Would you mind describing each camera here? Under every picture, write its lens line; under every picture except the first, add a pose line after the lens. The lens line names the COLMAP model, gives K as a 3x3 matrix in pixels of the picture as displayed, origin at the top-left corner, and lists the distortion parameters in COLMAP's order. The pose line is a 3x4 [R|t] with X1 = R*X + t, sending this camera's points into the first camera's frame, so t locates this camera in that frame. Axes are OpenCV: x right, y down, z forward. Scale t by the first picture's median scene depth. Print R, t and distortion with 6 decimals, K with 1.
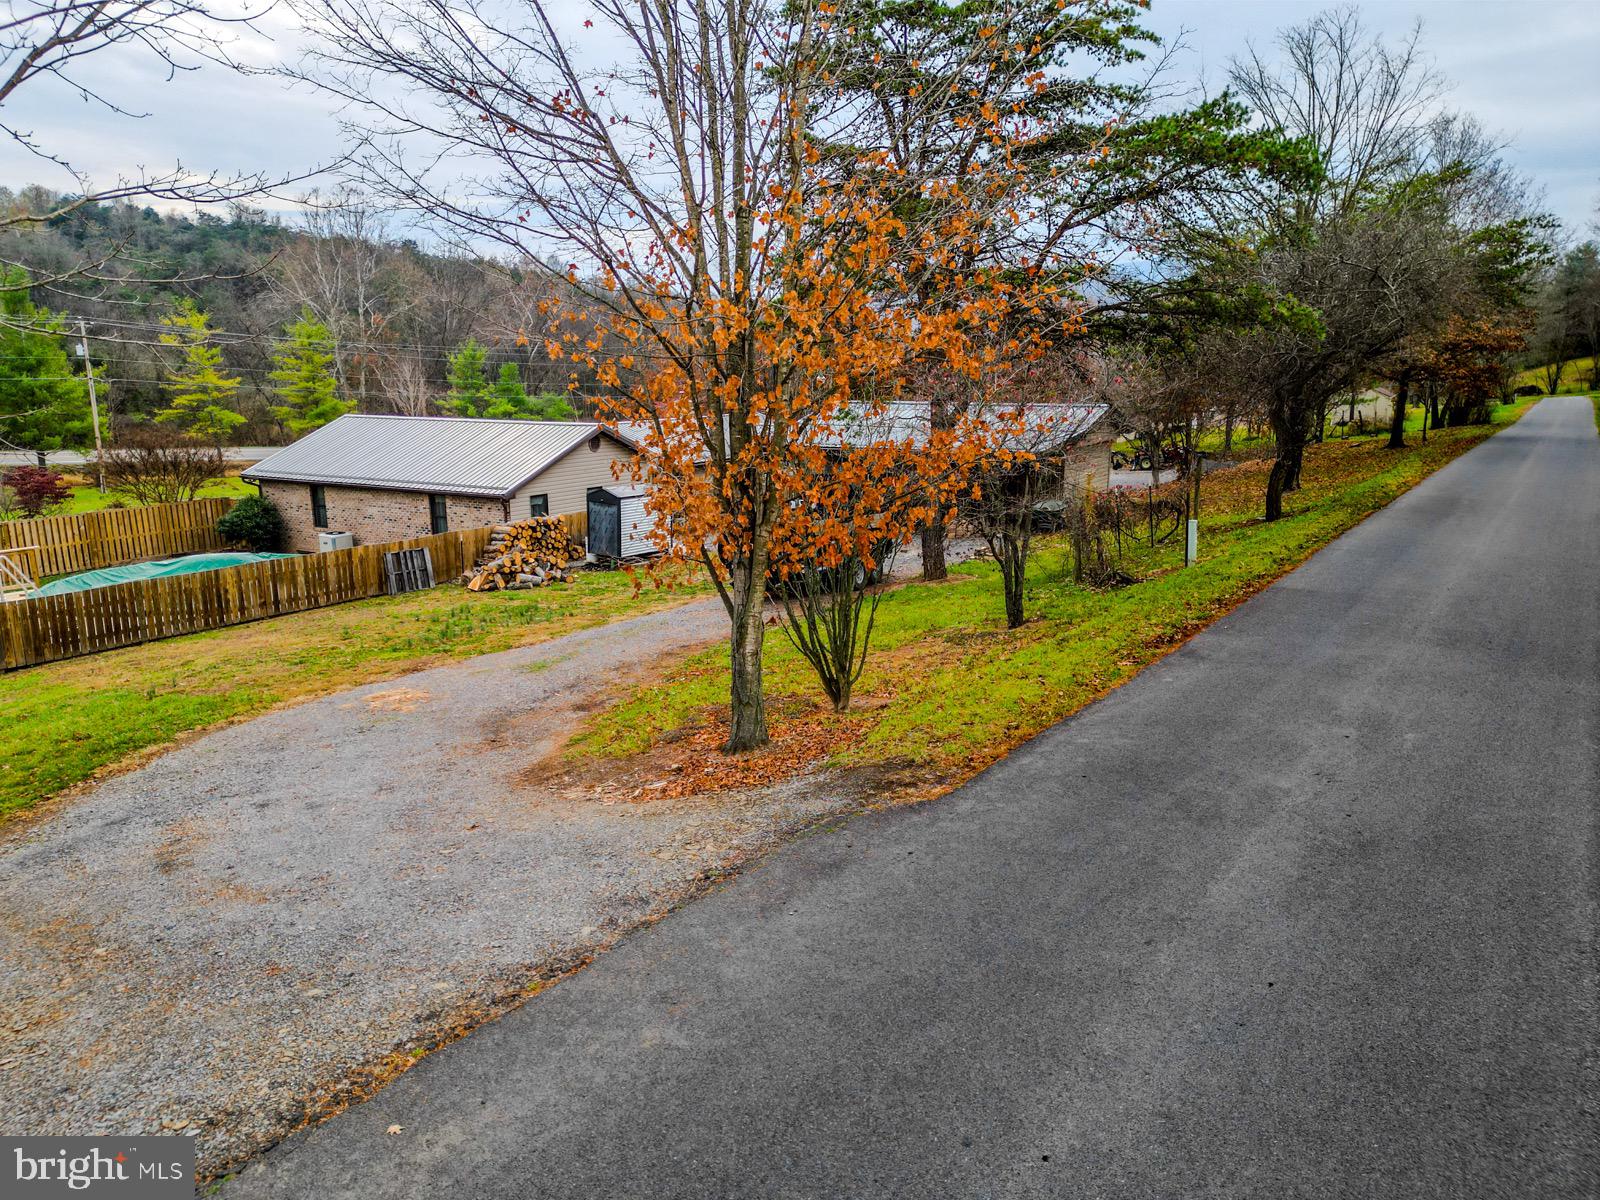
lens RADIAL K [[1118.7, 0, 806.2], [0, 1118.7, 603.9], [0, 0, 1]] dist [0.074776, -0.065336]
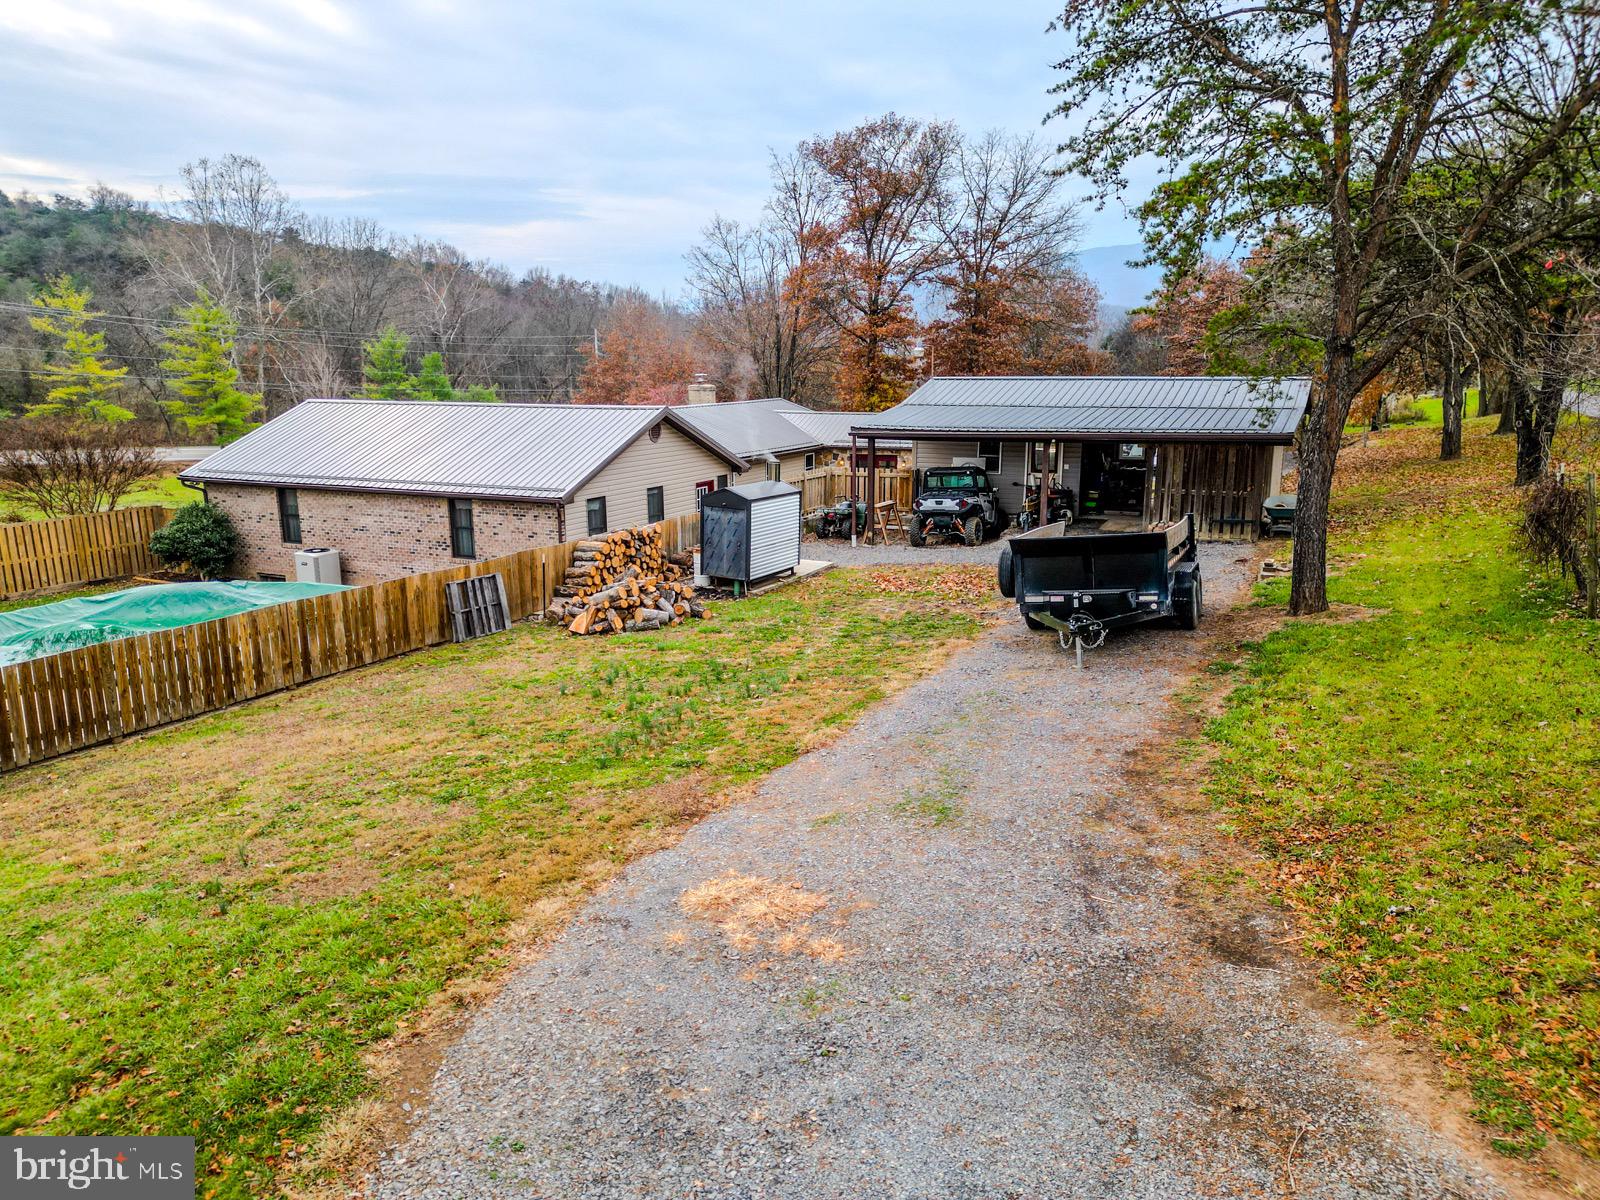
lens RADIAL K [[1114.9, 0, 800.0], [0, 1114.9, 603.5], [0, 0, 1]] dist [0.089741, -0.089831]
pose [[0.995920, -0.021016, 0.087763, -0.165604], [0.020930, 0.999779, 0.001903, -0.022354], [-0.087784, -0.000059, 0.996140, 0.217036]]
